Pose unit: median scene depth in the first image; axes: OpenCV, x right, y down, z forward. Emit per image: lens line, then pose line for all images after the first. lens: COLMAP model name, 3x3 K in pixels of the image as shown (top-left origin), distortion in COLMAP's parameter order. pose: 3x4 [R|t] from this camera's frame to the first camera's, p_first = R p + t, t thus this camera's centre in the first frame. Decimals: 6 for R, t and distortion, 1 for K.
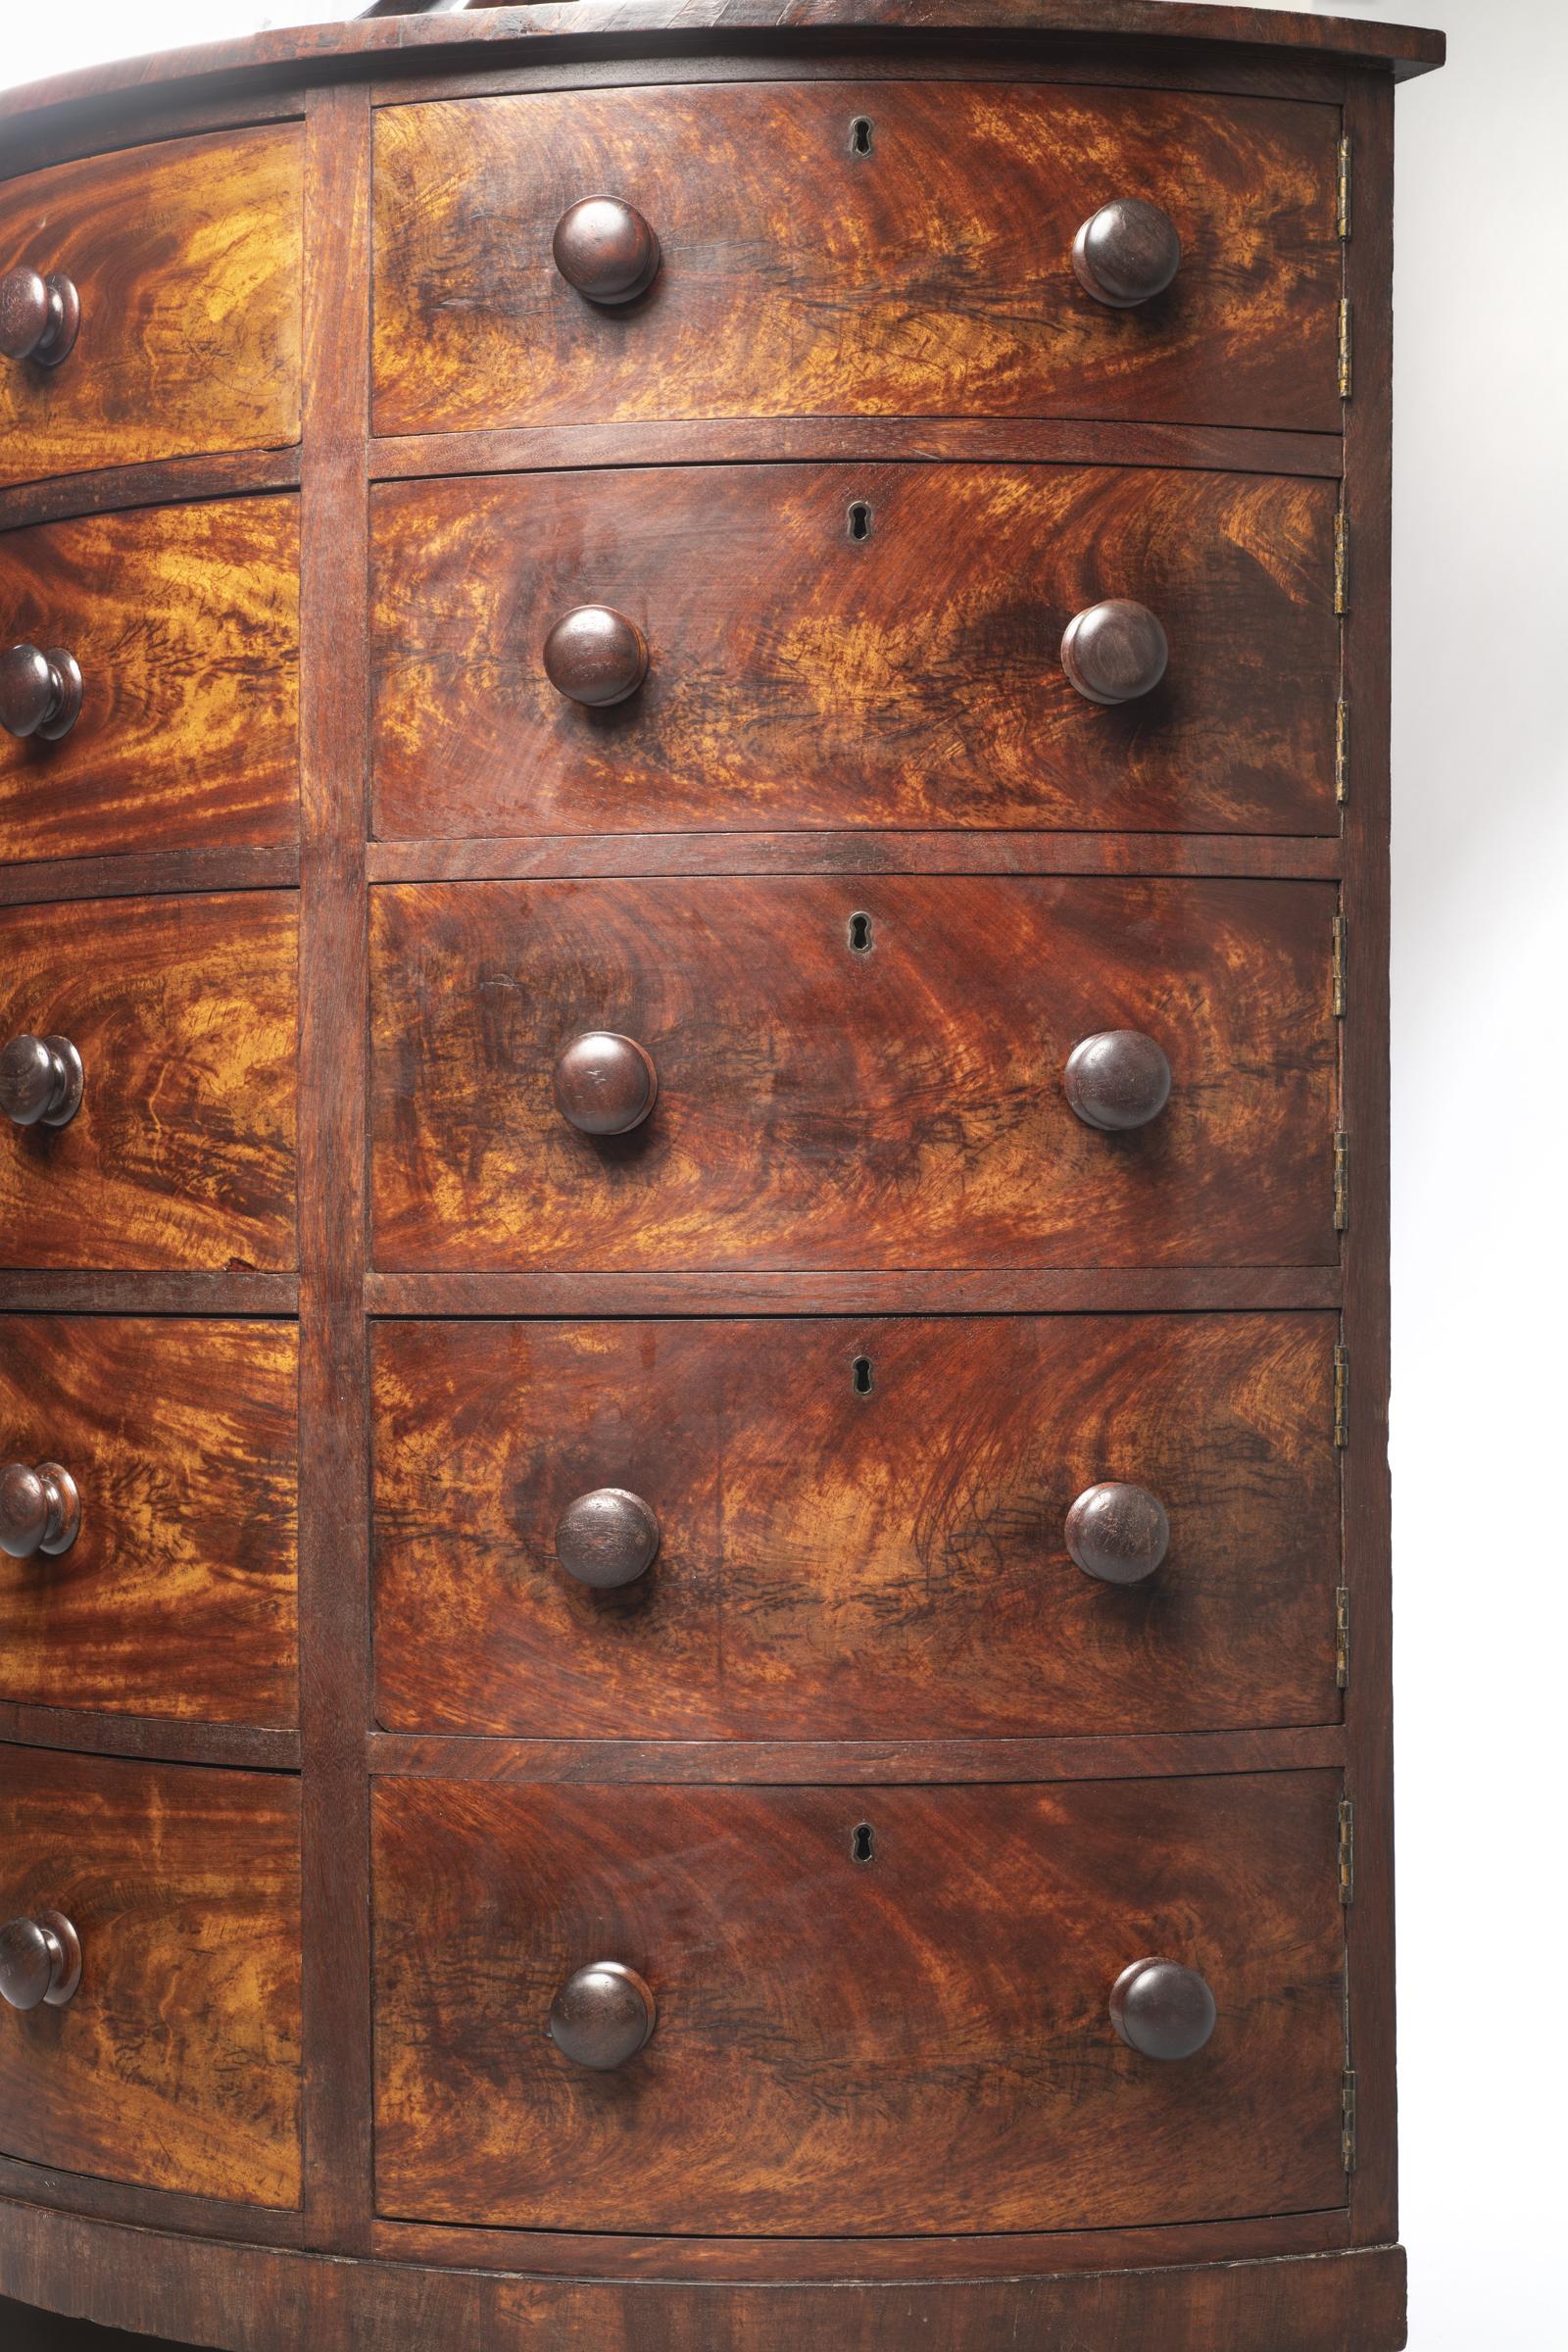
lens RADIAL K [[4131.0, 0, 784.0], [0, 4131.0, 1176.0], [0, 0, 1]] dist [0.019281, 0.146927]
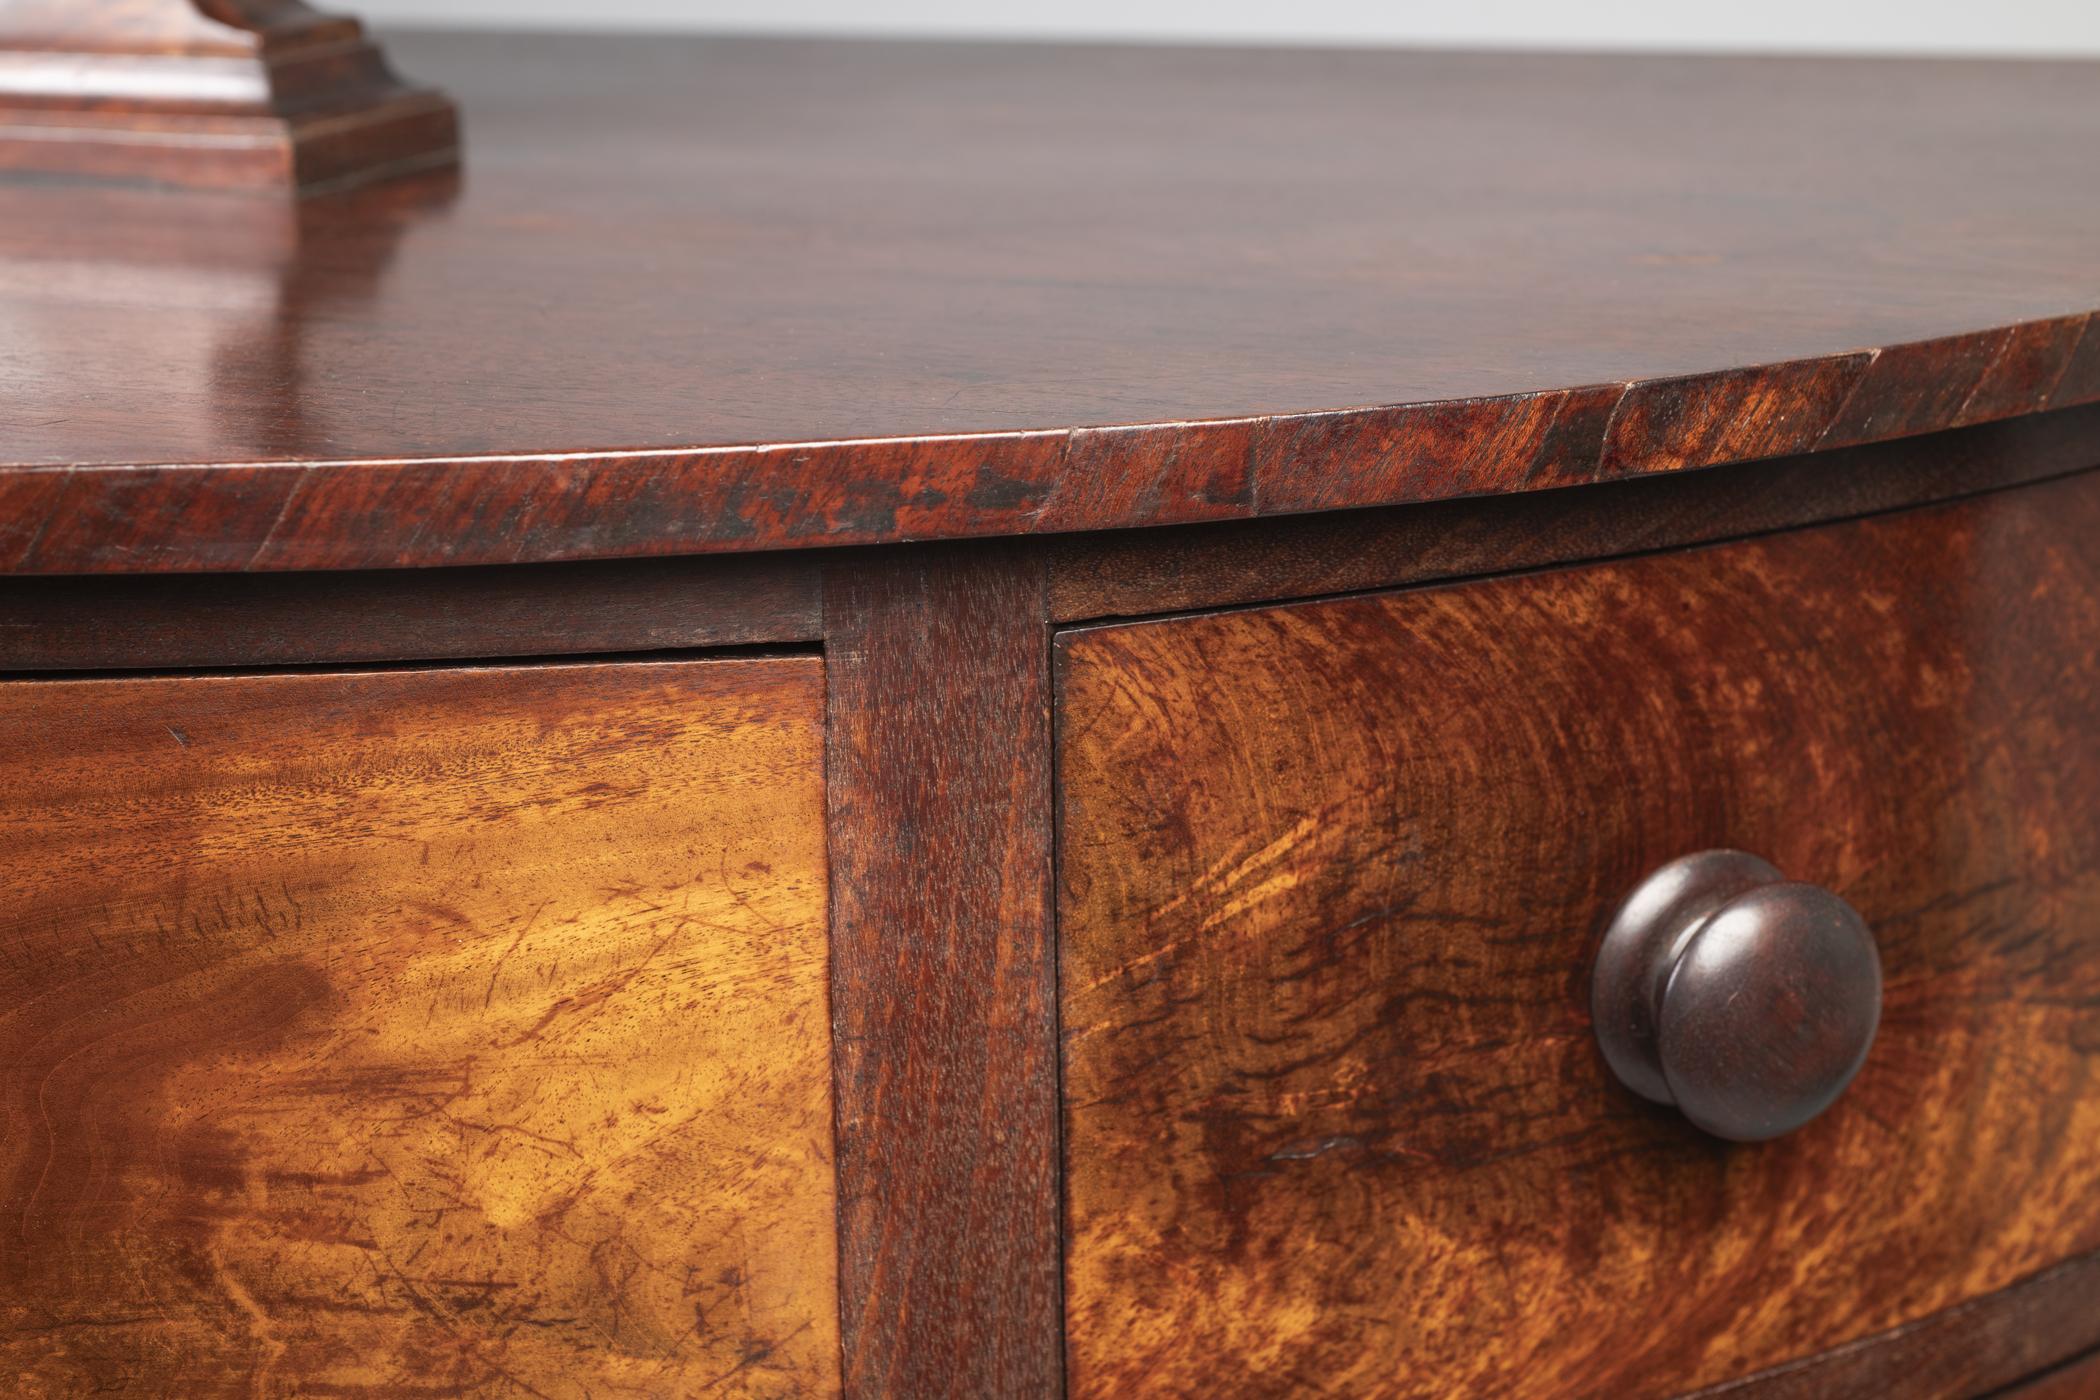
lens RADIAL K [[3688.4, 0, 1050.0], [0, 3688.4, 700.0], [0, 0, 1]] dist [0.019281, 0.146927]
pose [[0.788993, -0.186365, 0.585456, -0.269908], [0.014114, 0.958133, 0.285976, -0.333077], [-0.614241, -0.217370, 0.758590, 0.768855]]
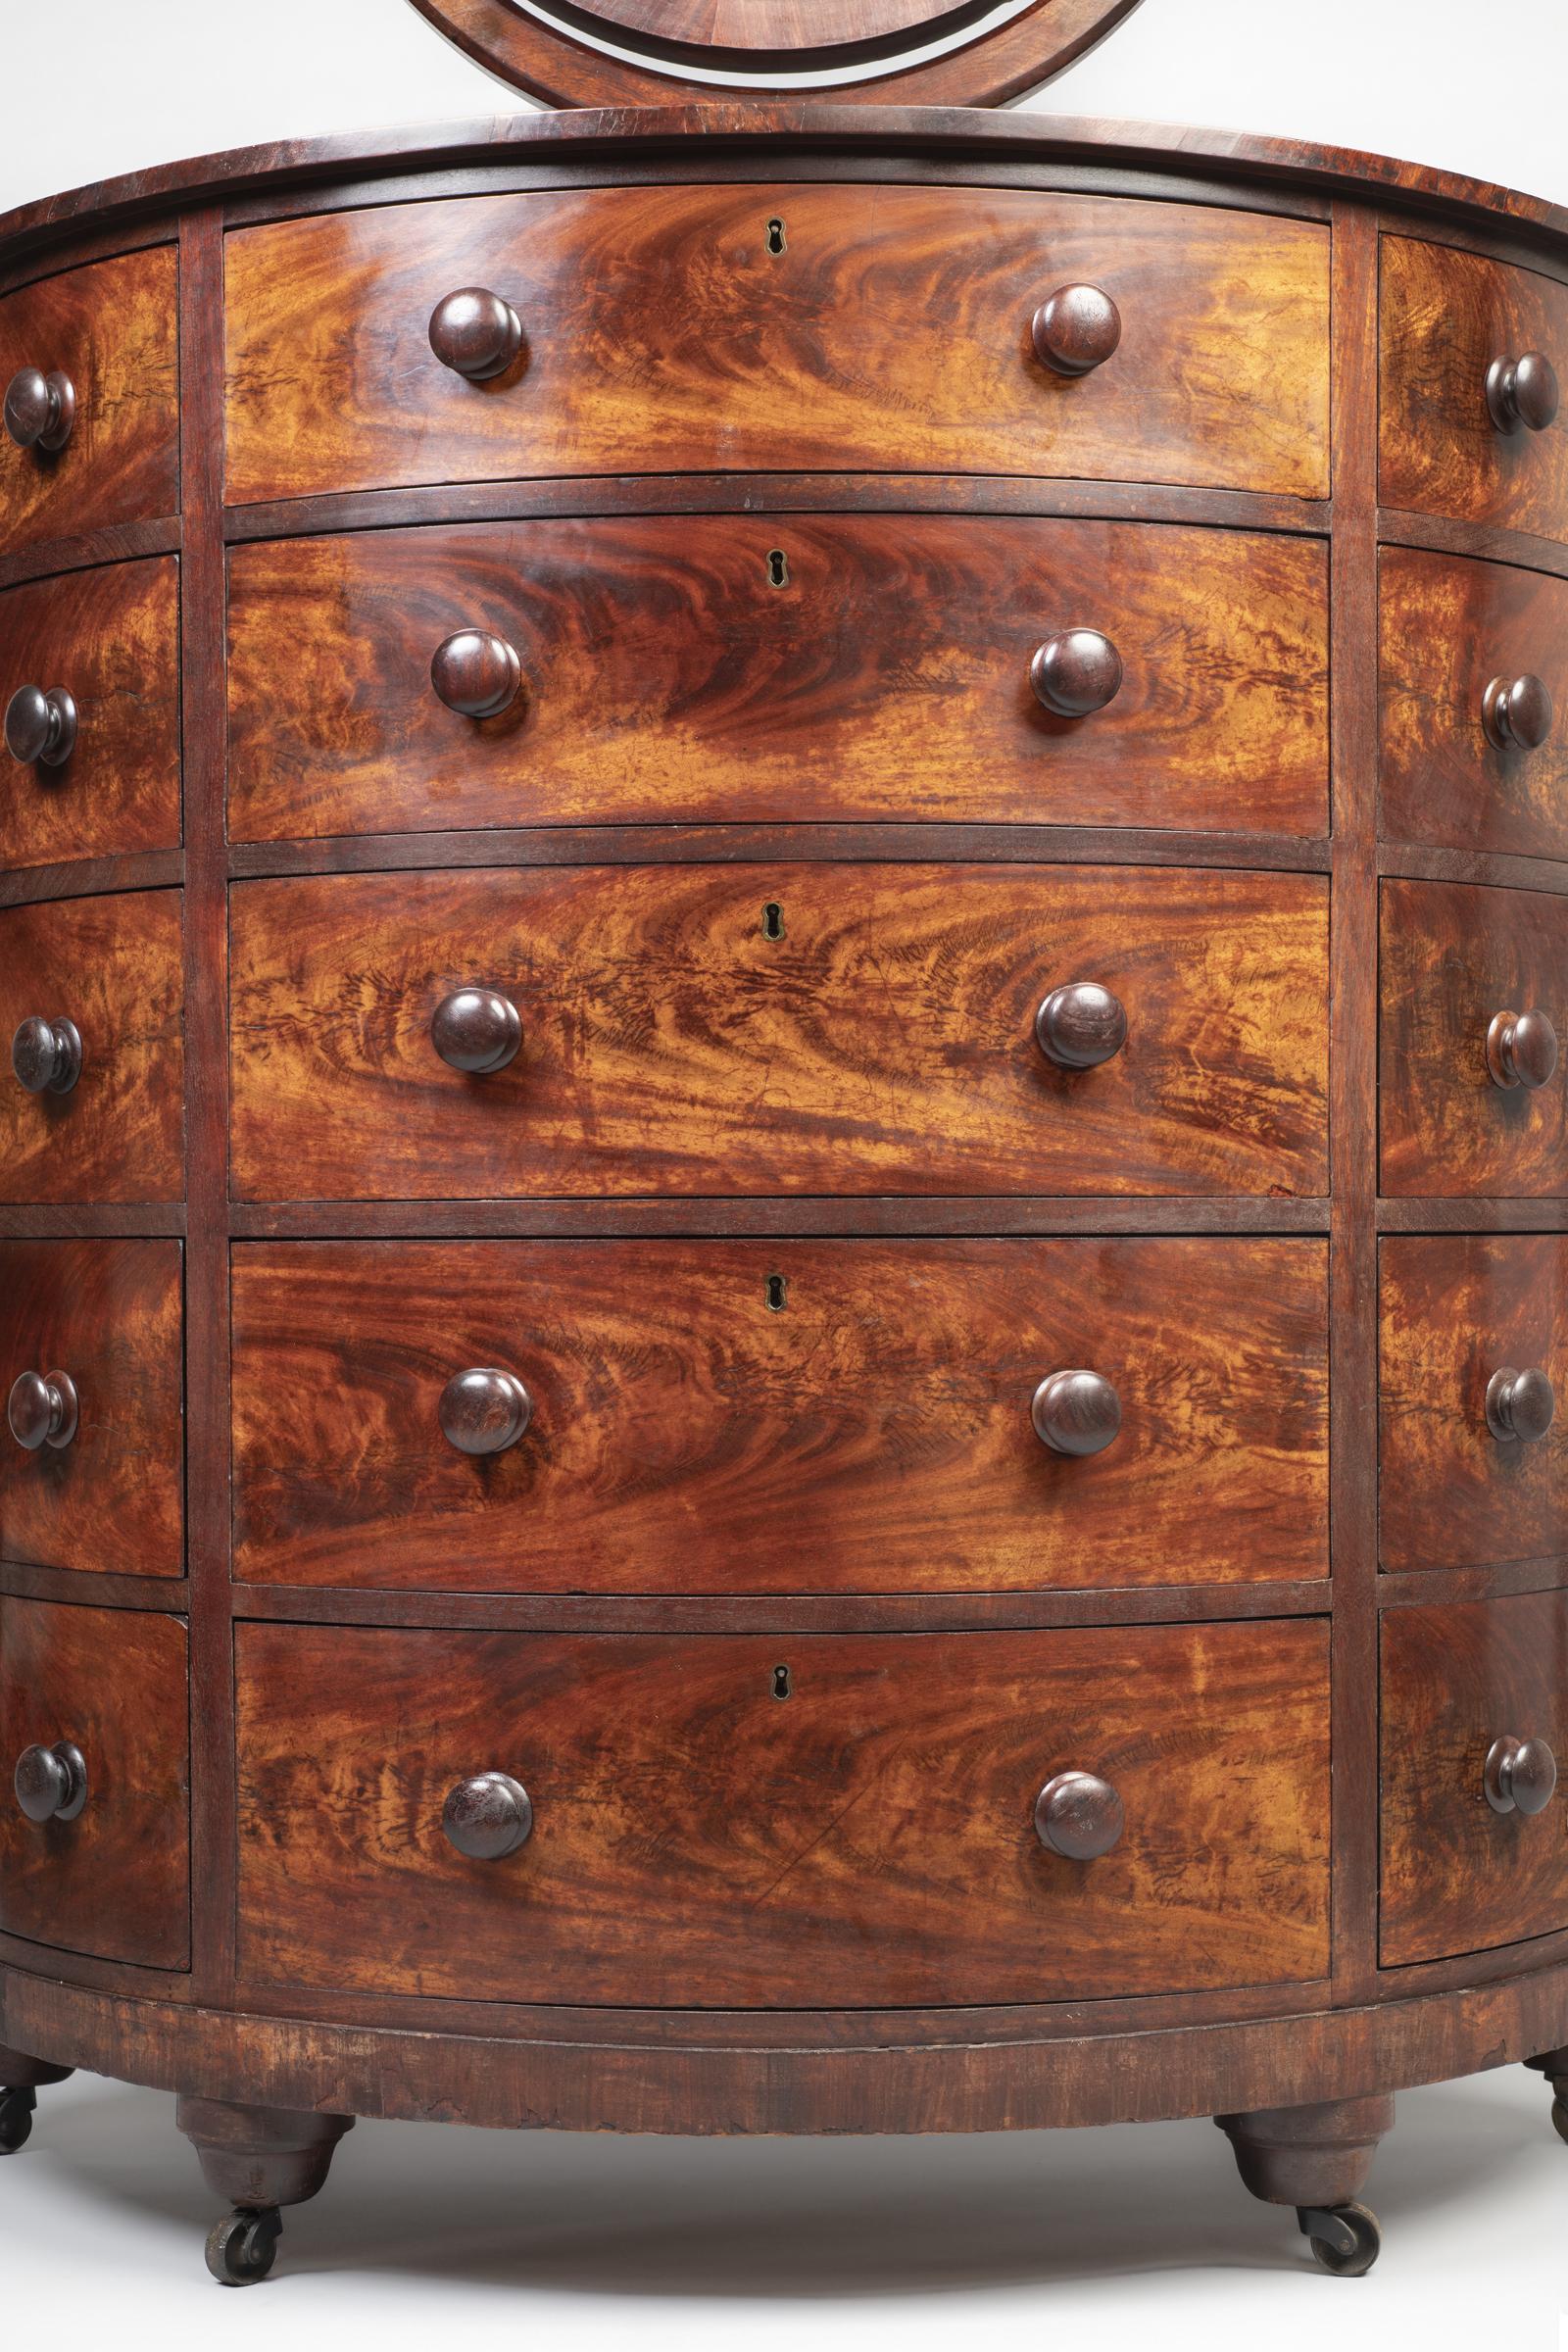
lens RADIAL K [[4078.6, 0, 778.5], [0, 4078.6, 1339.7], [0, 0, 1]] dist [0.022227, 0.132114]
pose [[0.522698, -0.017908, 0.852330, -1.201664], [-0.002493, 0.999743, 0.022534, 0.038170], [-0.852514, -0.013904, 0.522519, 0.516490]]
